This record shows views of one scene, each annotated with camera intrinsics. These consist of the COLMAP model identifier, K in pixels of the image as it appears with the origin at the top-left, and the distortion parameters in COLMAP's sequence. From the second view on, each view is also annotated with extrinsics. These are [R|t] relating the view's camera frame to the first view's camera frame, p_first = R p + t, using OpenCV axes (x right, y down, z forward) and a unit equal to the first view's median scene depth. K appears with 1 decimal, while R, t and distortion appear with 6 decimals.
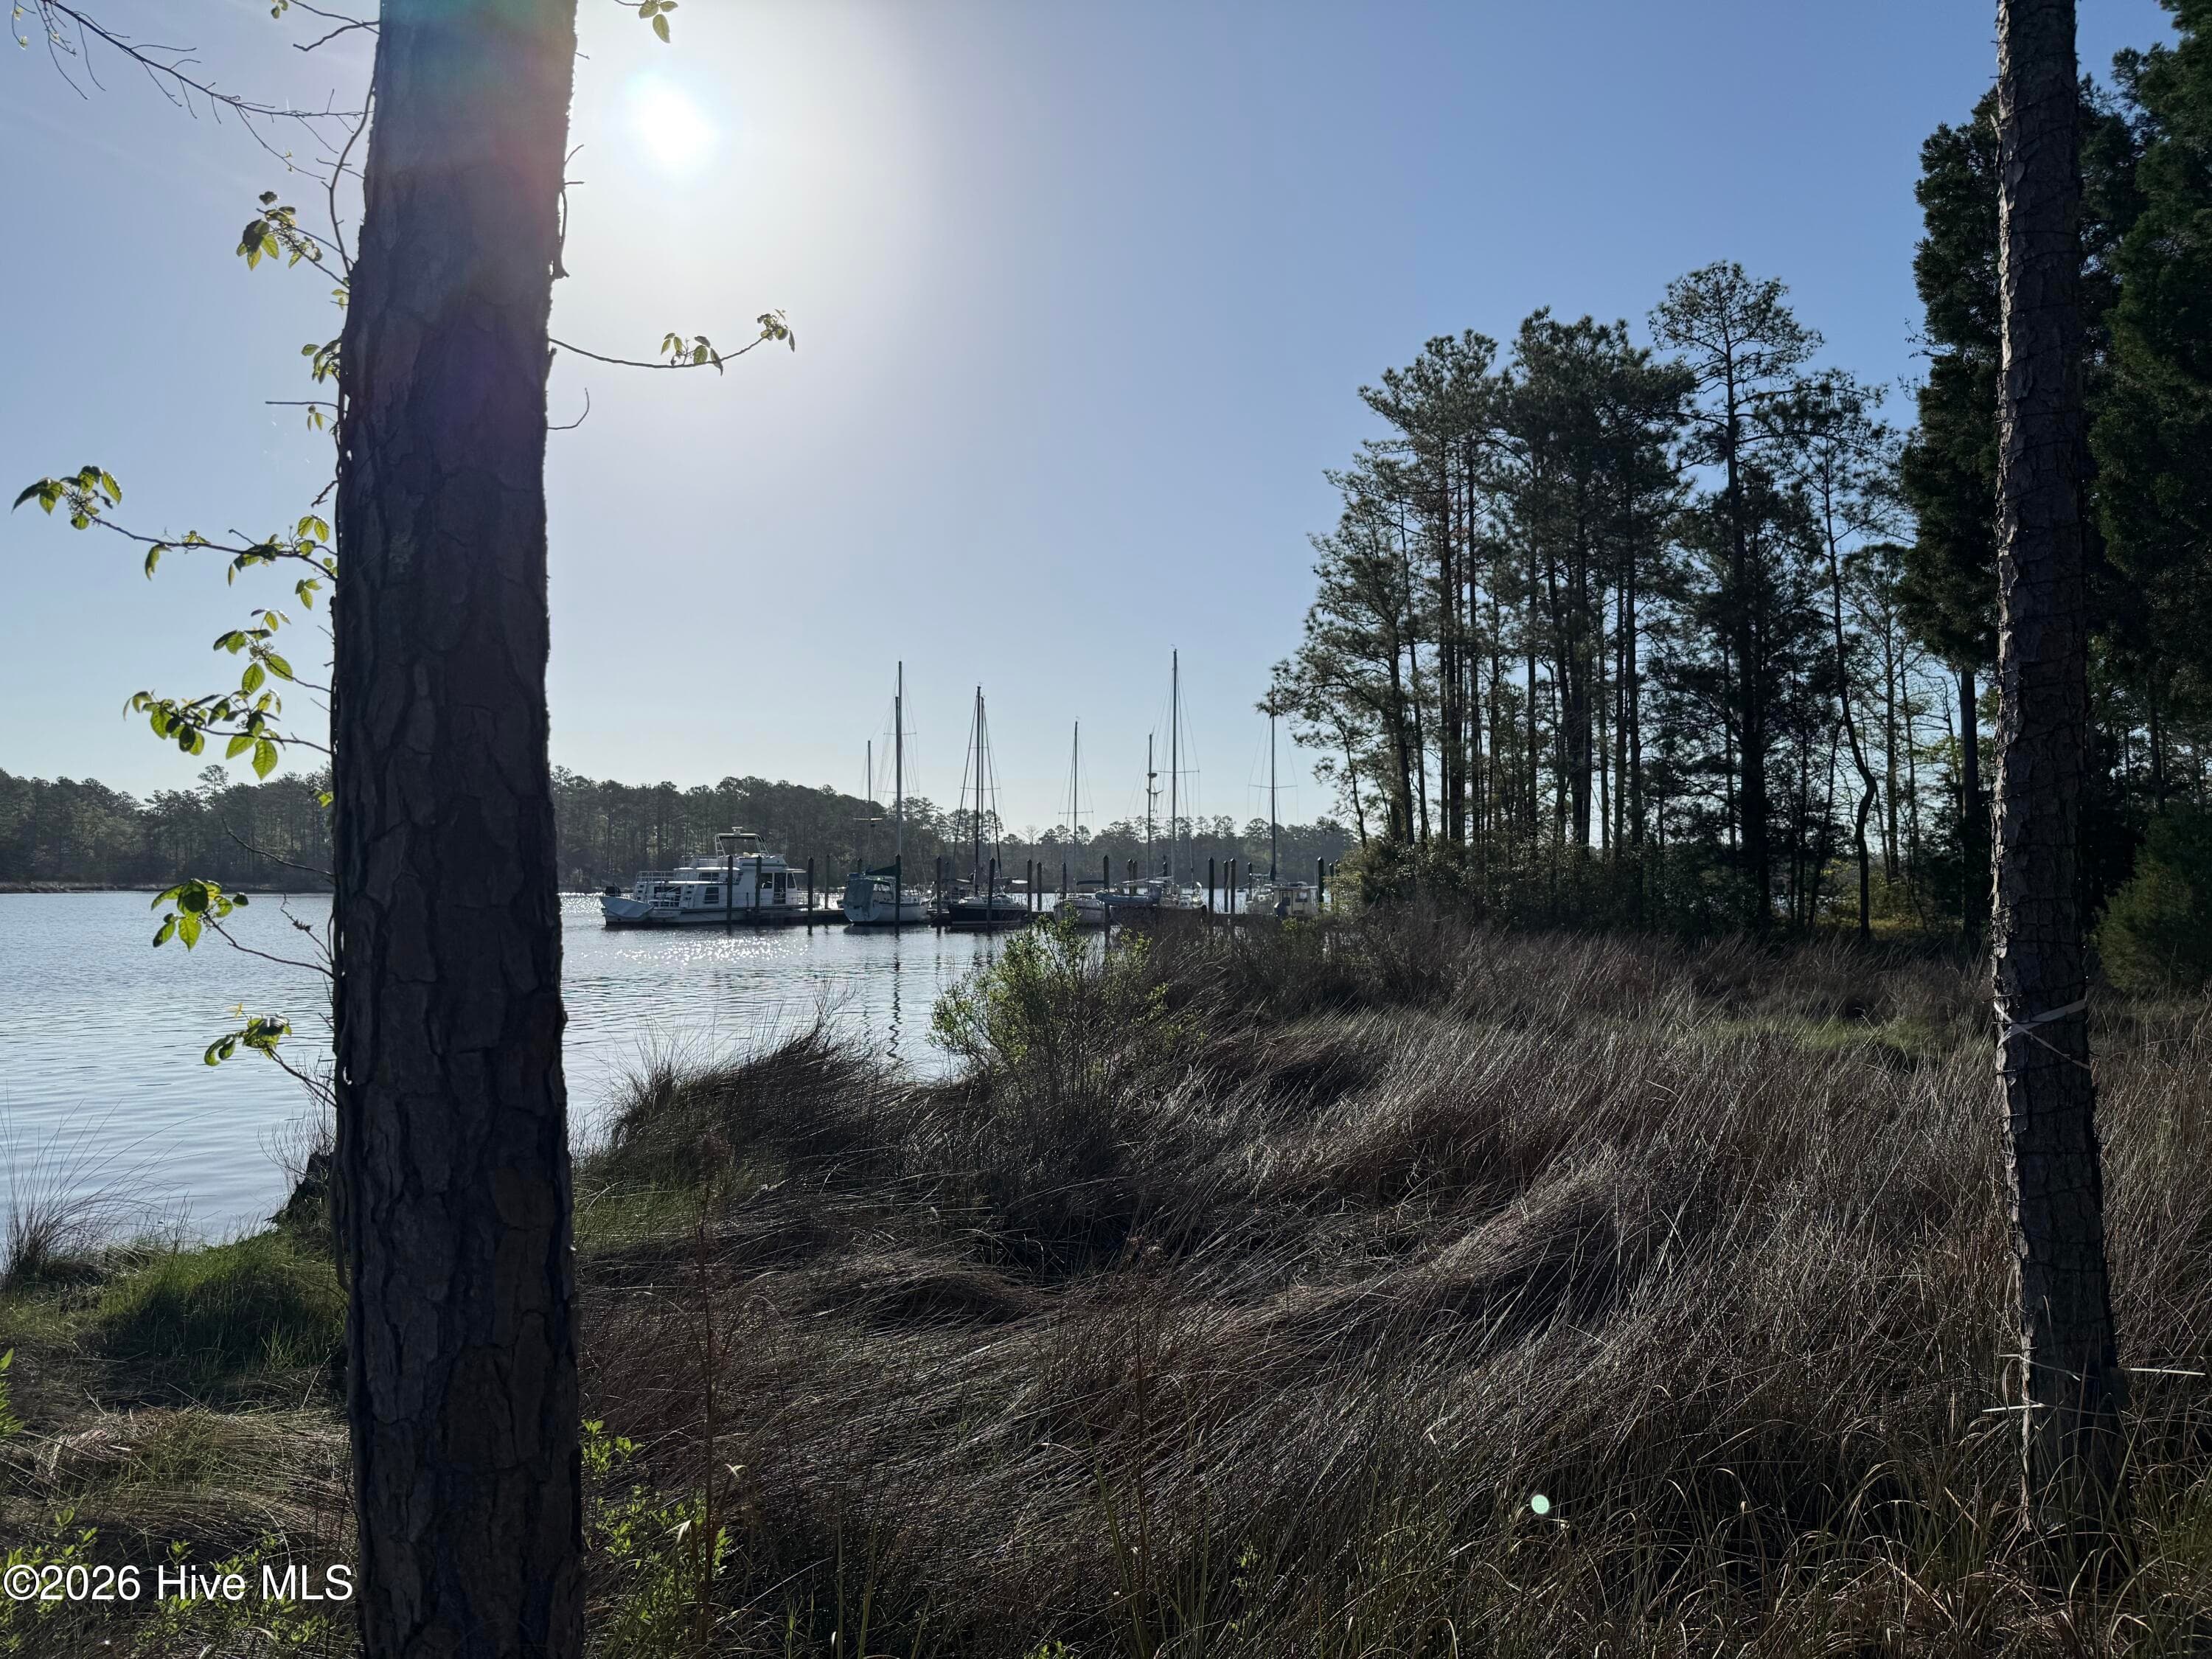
lens RADIAL K [[1580.5, 0, 1104.6], [0, 1580.5, 826.1], [0, 0, 1]] dist [0.085256, -0.087334]
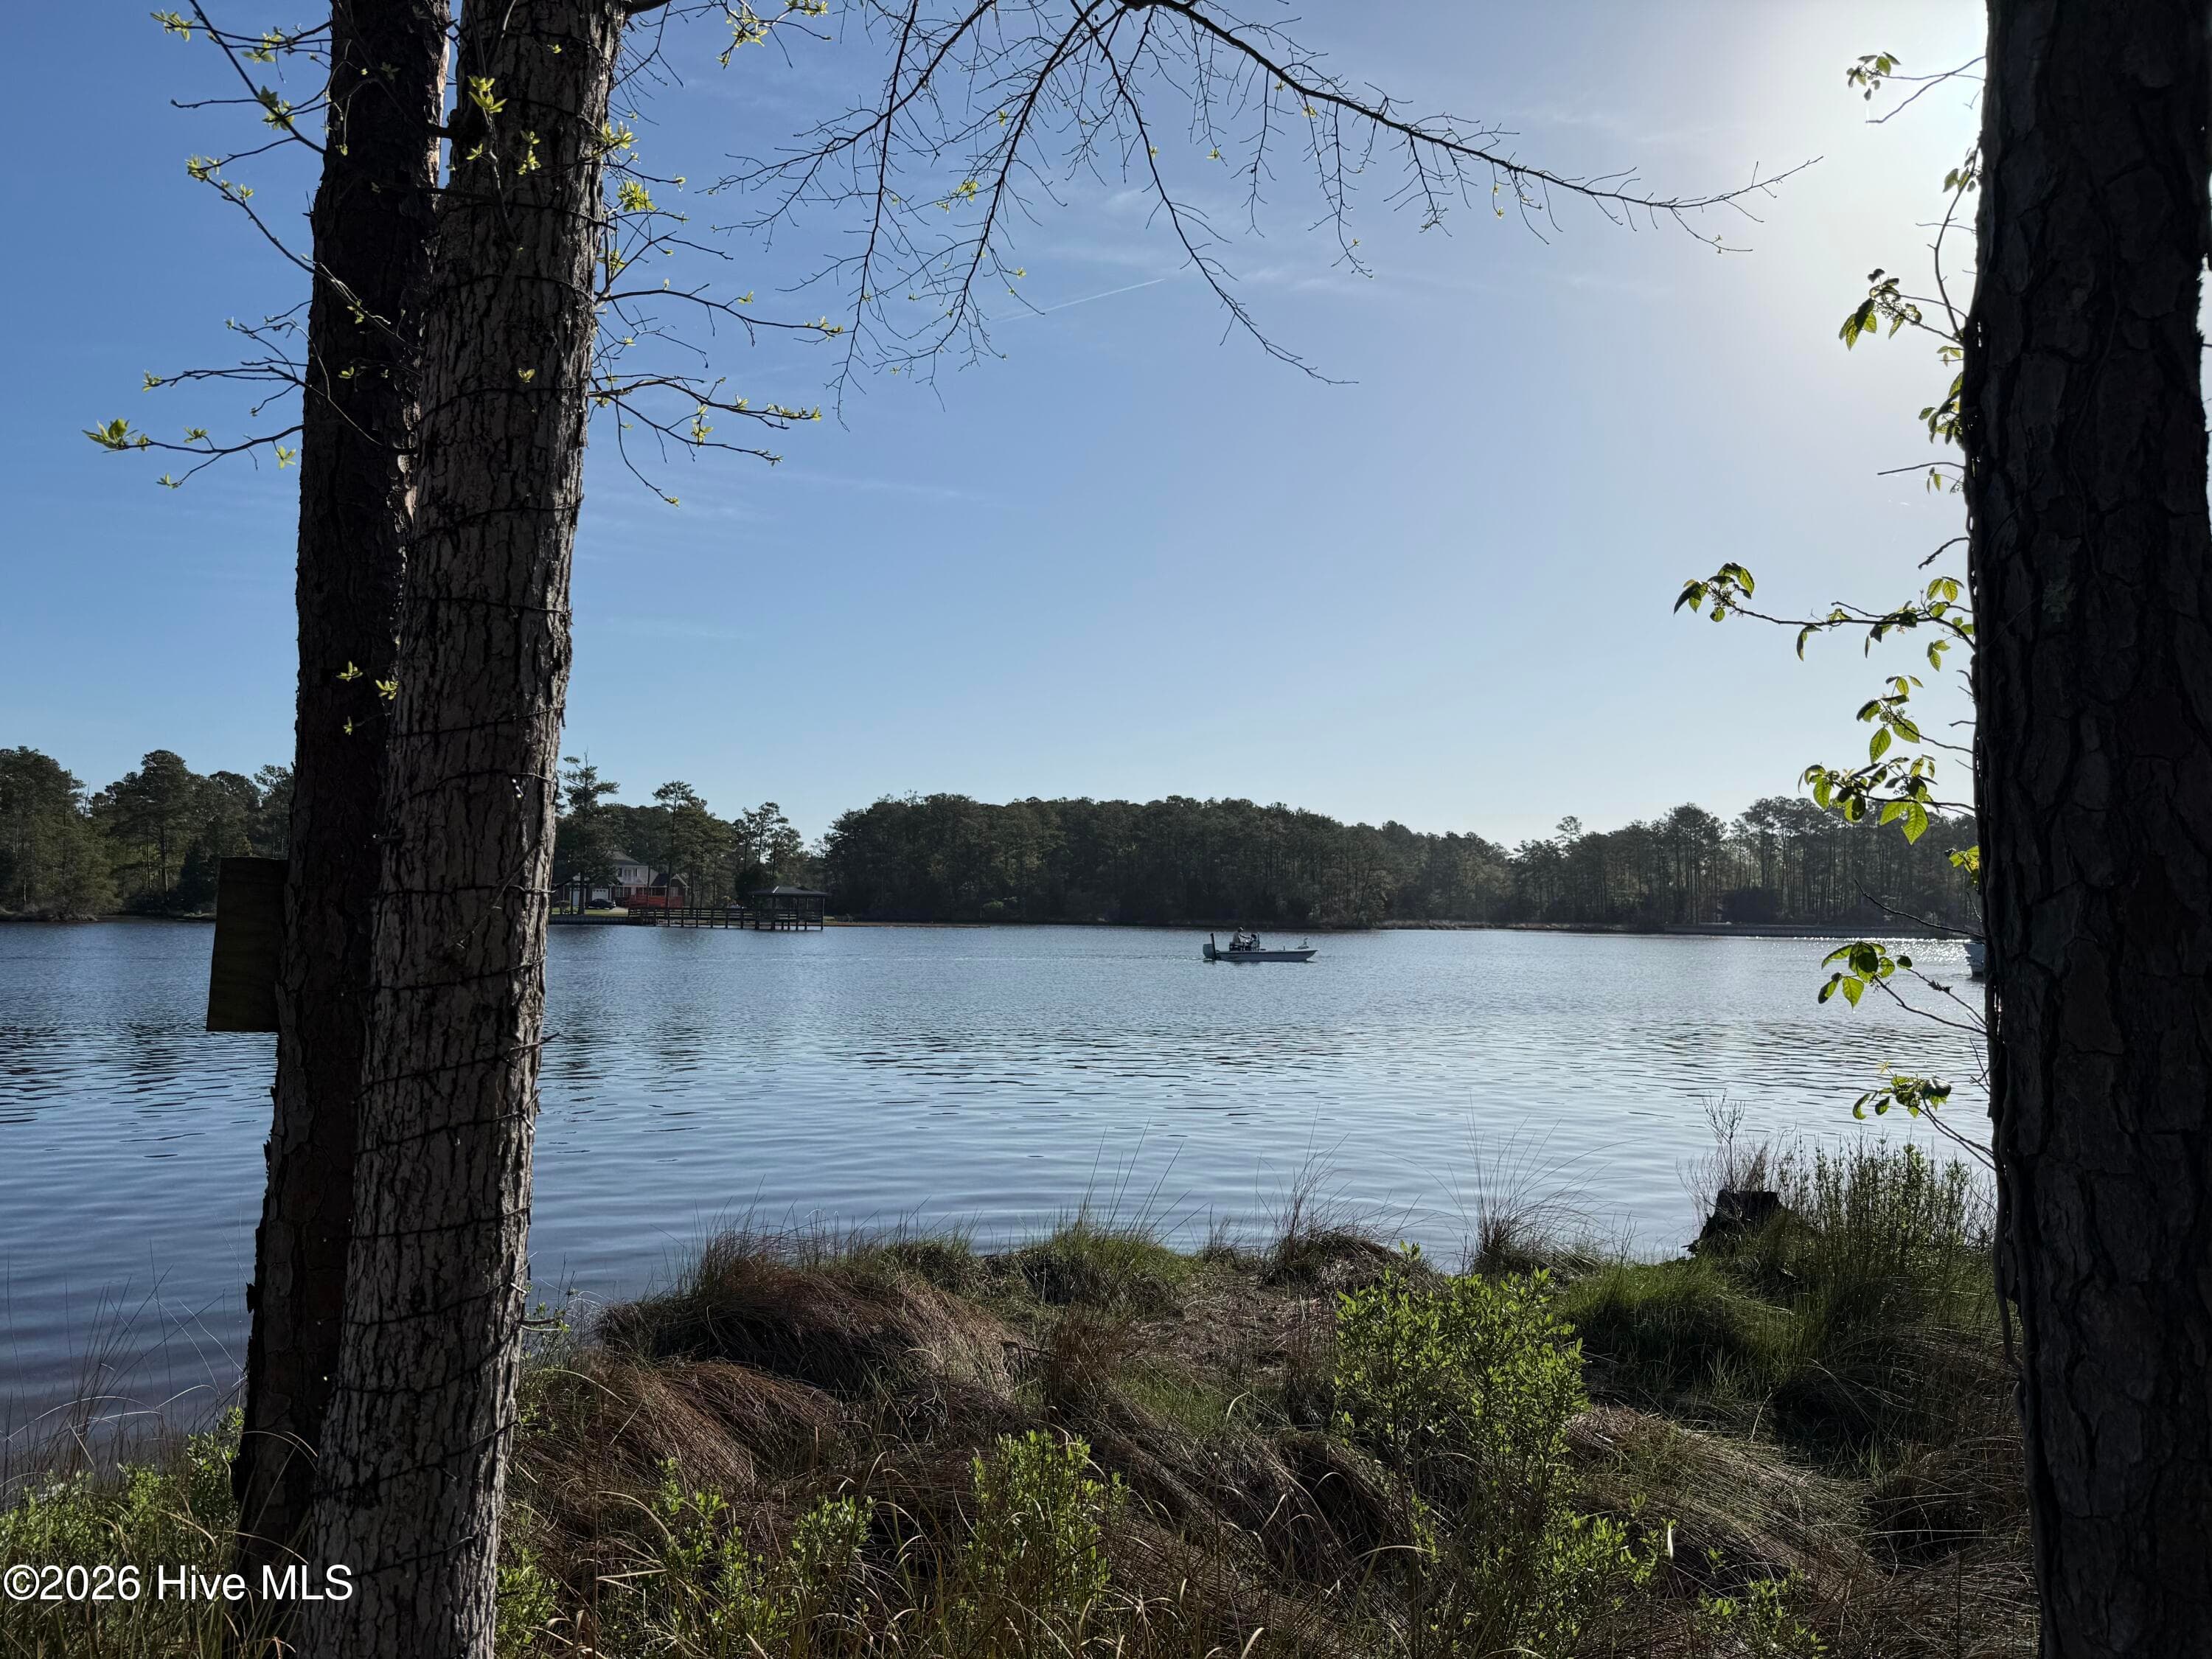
lens RADIAL K [[1580.5, 0, 1079.1], [0, 1580.5, 842.0], [0, 0, 1]] dist [0.085256, -0.087334]
pose [[0.695847, -0.026500, -0.717701, -0.153953], [0.014647, 0.999635, -0.022709, -0.013349], [0.718041, 0.005290, 0.695981, -0.084899]]
